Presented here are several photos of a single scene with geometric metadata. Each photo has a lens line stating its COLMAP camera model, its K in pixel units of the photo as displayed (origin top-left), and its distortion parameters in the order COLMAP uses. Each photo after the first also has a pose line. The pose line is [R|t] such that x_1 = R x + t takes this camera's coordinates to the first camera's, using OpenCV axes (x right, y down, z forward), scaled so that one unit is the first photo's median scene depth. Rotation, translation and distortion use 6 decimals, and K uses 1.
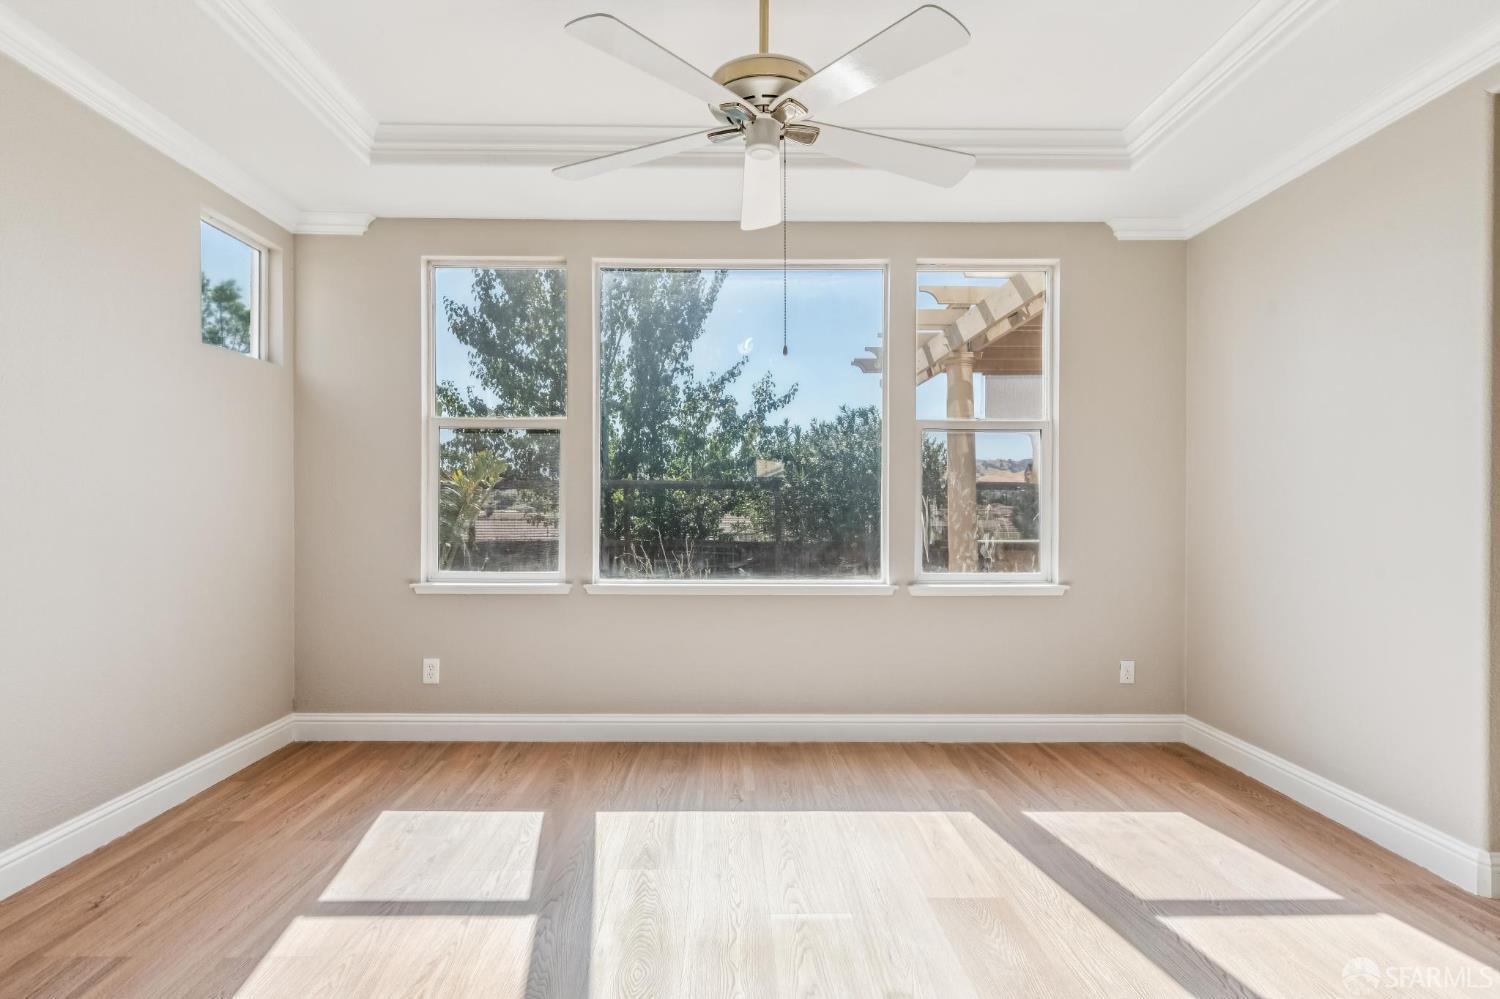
lens RADIAL K [[765.9, 0, 731.3], [0, 765.9, 503.8], [0, 0, 1]] dist [-0.000537, -0.000203]
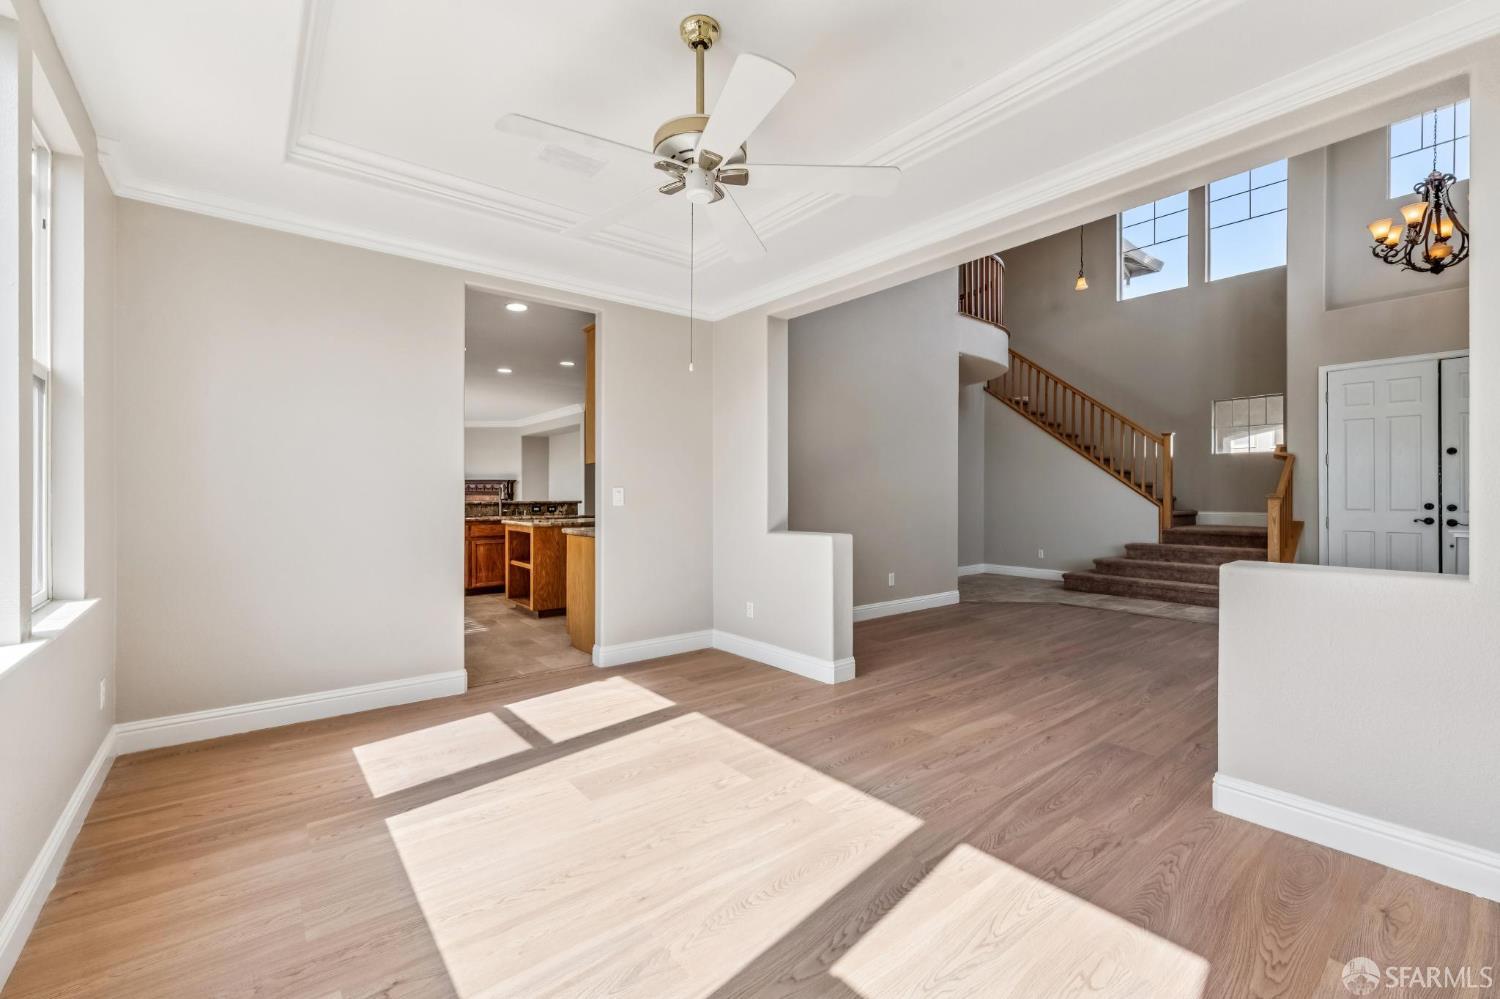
lens RADIAL K [[632.1, 0, 733.8], [0, 632.1, 494.1], [0, 0, 1]] dist [0.000022, 0.000584]
pose [[-0.610367, -0.003546, 0.792111, -0.508235], [-0.006588, 0.999978, -0.000600, 0.001751], [-0.792092, -0.005585, -0.610377, 1.028288]]
